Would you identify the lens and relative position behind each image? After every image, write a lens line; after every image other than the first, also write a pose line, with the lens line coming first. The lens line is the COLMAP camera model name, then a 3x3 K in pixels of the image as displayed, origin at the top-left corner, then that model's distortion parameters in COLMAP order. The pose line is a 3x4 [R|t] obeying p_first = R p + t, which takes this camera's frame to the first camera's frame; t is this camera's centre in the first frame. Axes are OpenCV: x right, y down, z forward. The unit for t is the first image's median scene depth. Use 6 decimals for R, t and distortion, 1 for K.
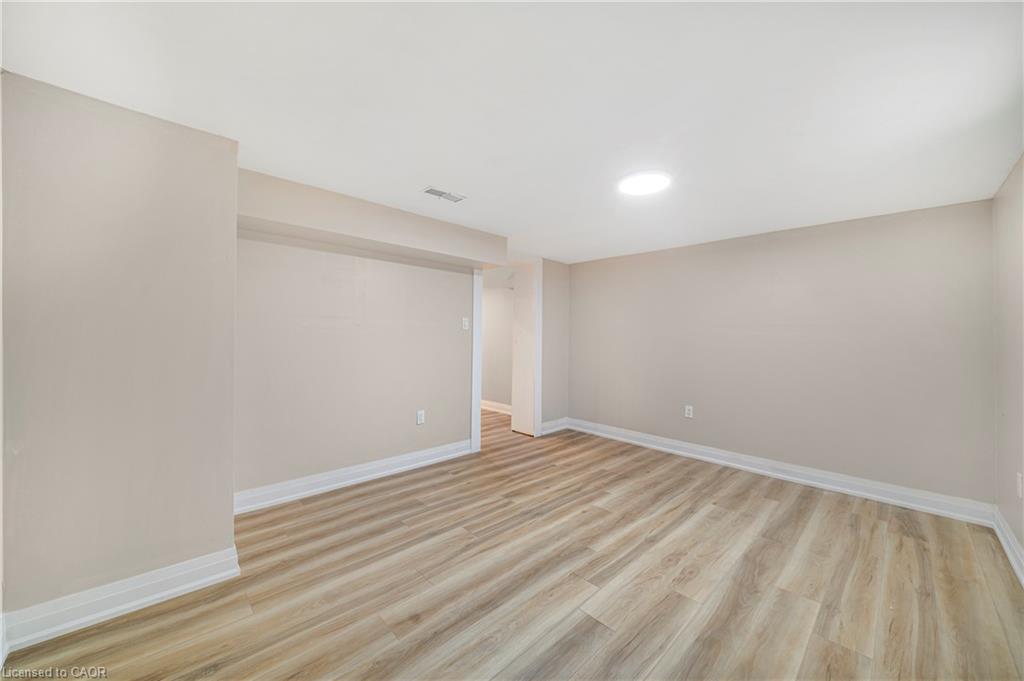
lens RADIAL K [[376.4, 0, 510.9], [0, 376.4, 340.2], [0, 0, 1]] dist [0.001715, -0.000016]
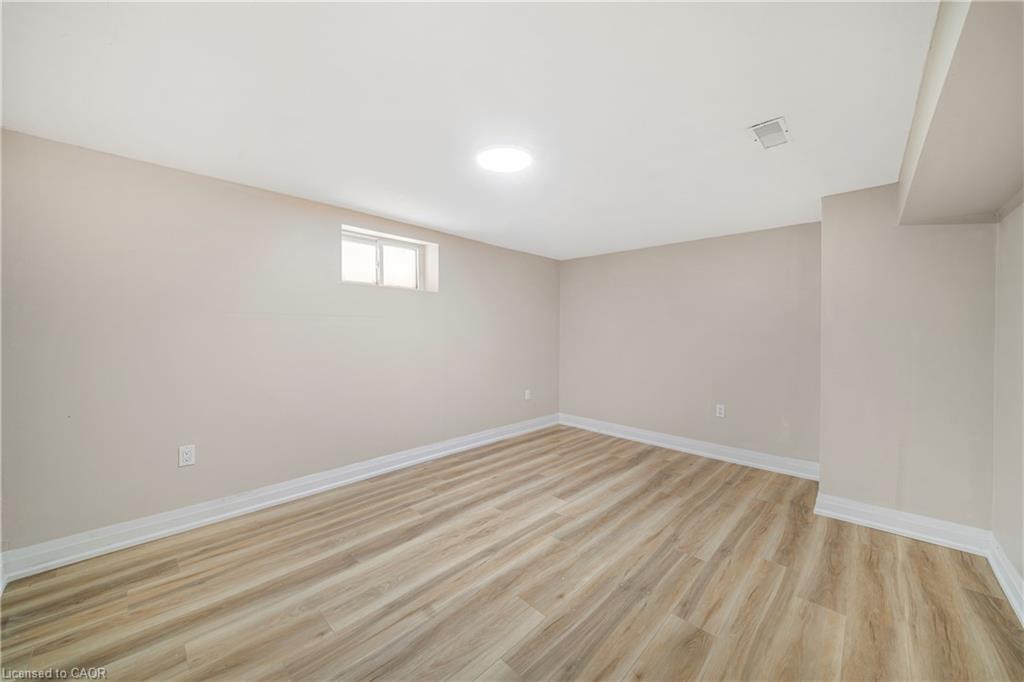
lens RADIAL K [[376.4, 0, 512.0], [0, 376.4, 340.6], [0, 0, 1]] dist [0.001715, -0.000016]
pose [[-0.999253, -0.022768, -0.031235, 0.364037], [-0.023904, 0.999048, 0.036485, -0.024135], [0.030375, 0.037204, -0.998846, 1.921366]]
